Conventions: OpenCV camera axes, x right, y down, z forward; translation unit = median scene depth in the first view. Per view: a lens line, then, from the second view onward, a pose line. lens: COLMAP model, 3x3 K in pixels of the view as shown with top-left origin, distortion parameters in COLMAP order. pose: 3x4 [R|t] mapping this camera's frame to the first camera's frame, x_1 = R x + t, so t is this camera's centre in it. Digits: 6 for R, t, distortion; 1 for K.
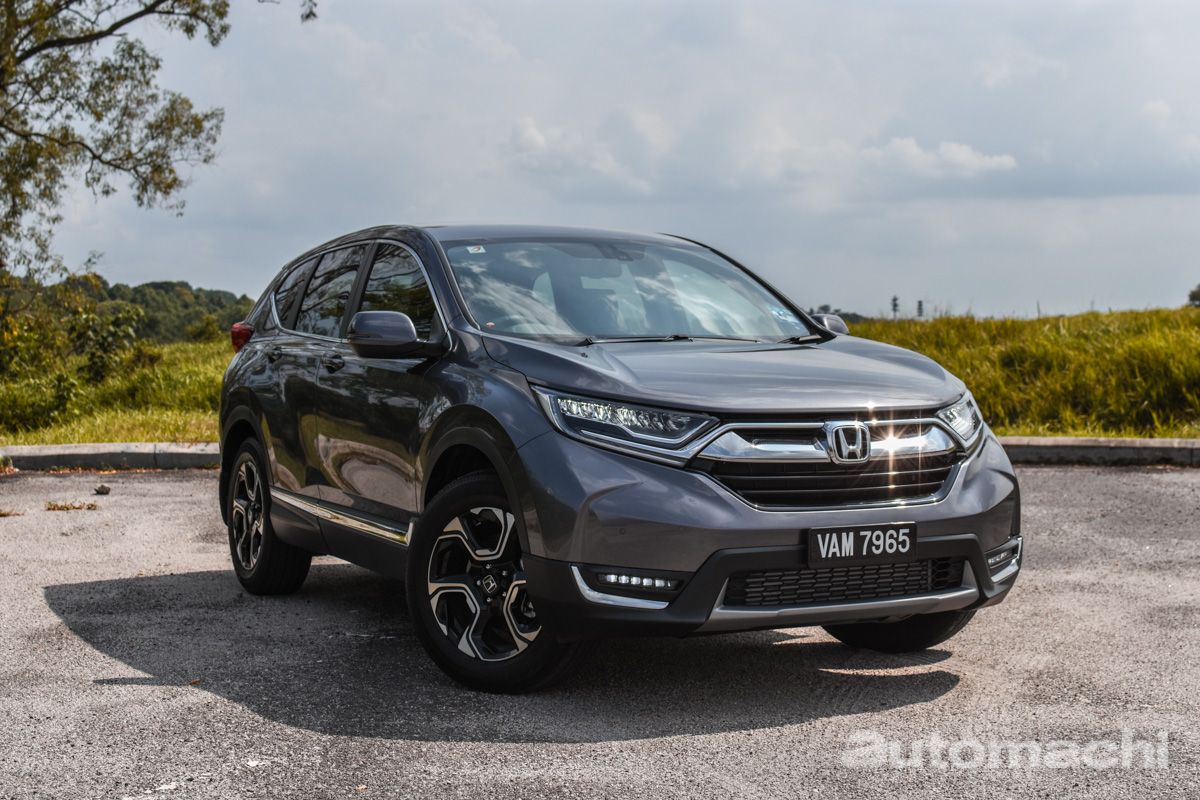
lens RADIAL K [[1787.2, 0, 601.1], [0, 1787.2, 401.3], [0, 0, 1]] dist [-0.092221, 0.000000]
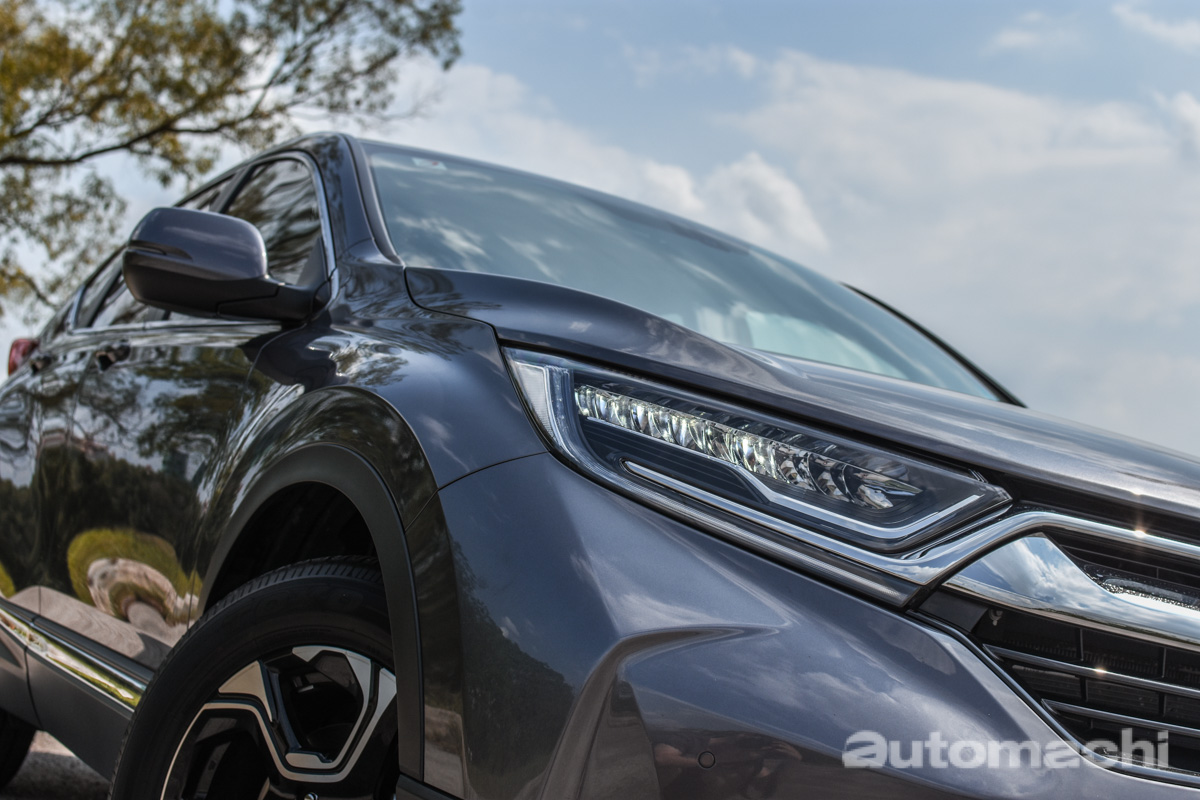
lens RADIAL K [[1787.2, 0, 597.2], [0, 1787.2, 398.1], [0, 0, 1]] dist [-0.092221, 0.000000]
pose [[0.983557, 0.179986, 0.014877, -0.022527], [-0.175482, 0.971908, -0.156844, 0.056109], [-0.042689, 0.151654, 0.987511, 0.591084]]
